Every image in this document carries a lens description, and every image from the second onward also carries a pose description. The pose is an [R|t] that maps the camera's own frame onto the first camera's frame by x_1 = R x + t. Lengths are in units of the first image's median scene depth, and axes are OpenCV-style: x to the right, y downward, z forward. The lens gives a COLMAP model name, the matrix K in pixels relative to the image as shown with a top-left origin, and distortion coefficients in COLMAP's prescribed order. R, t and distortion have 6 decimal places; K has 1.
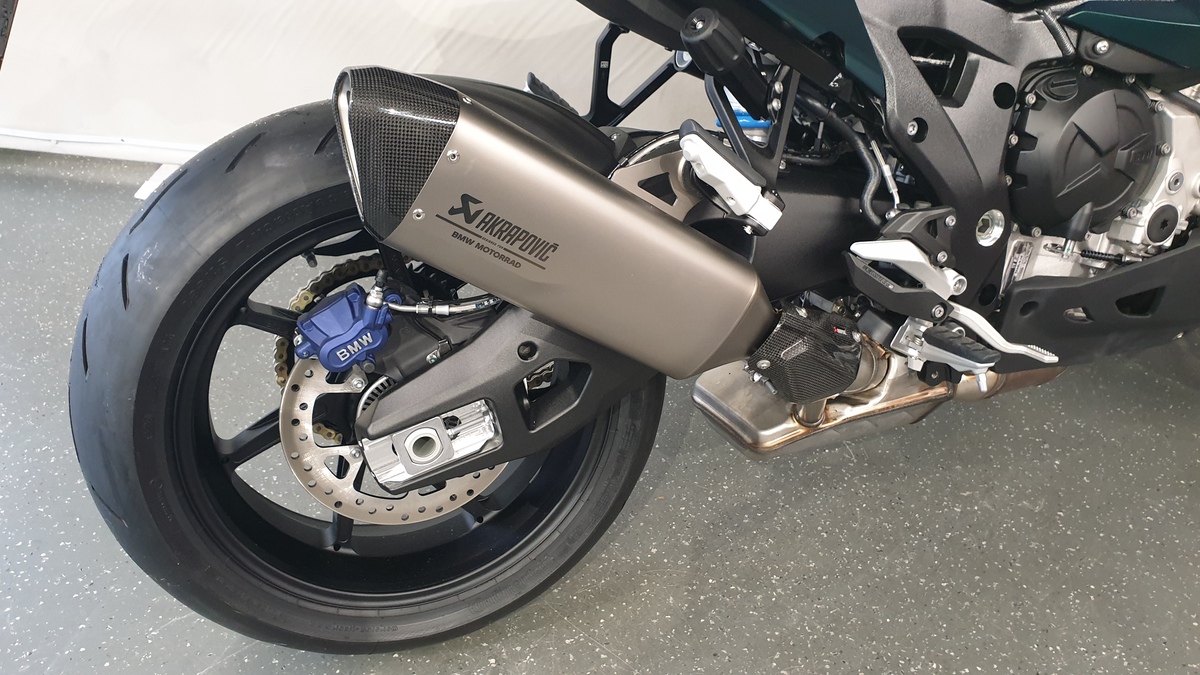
lens RADIAL K [[924.3, 0, 600.0], [0, 924.3, 337.5], [0, 0, 1]] dist [0.003554, 0.001336]
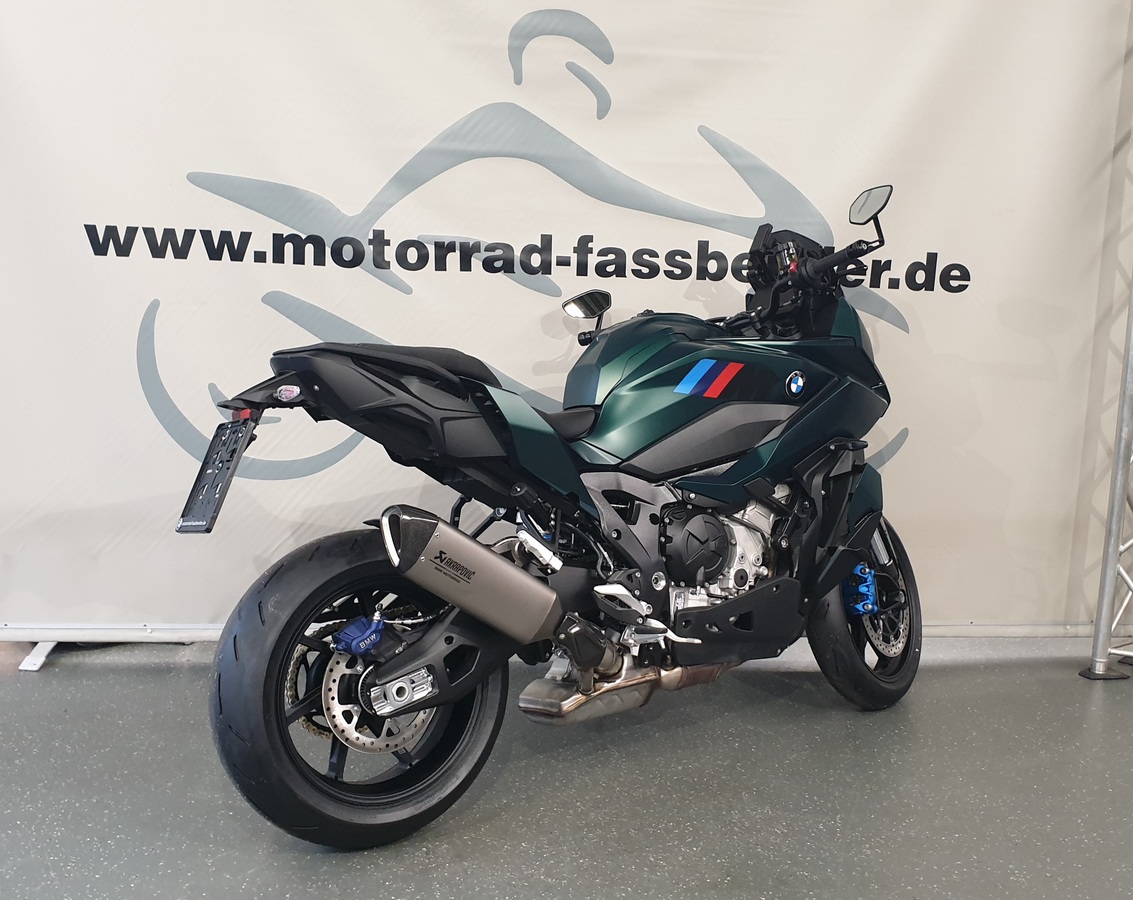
lens RADIAL K [[1097.1, 0, 534.7], [0, 1097.1, 445.5], [0, 0, 1]] dist [0.042995, -0.115470]
pose [[0.976821, -0.025603, 0.212521, -0.365311], [0.110383, 0.910885, -0.397623, 0.557654], [-0.183402, 0.411865, 0.892598, -1.274760]]
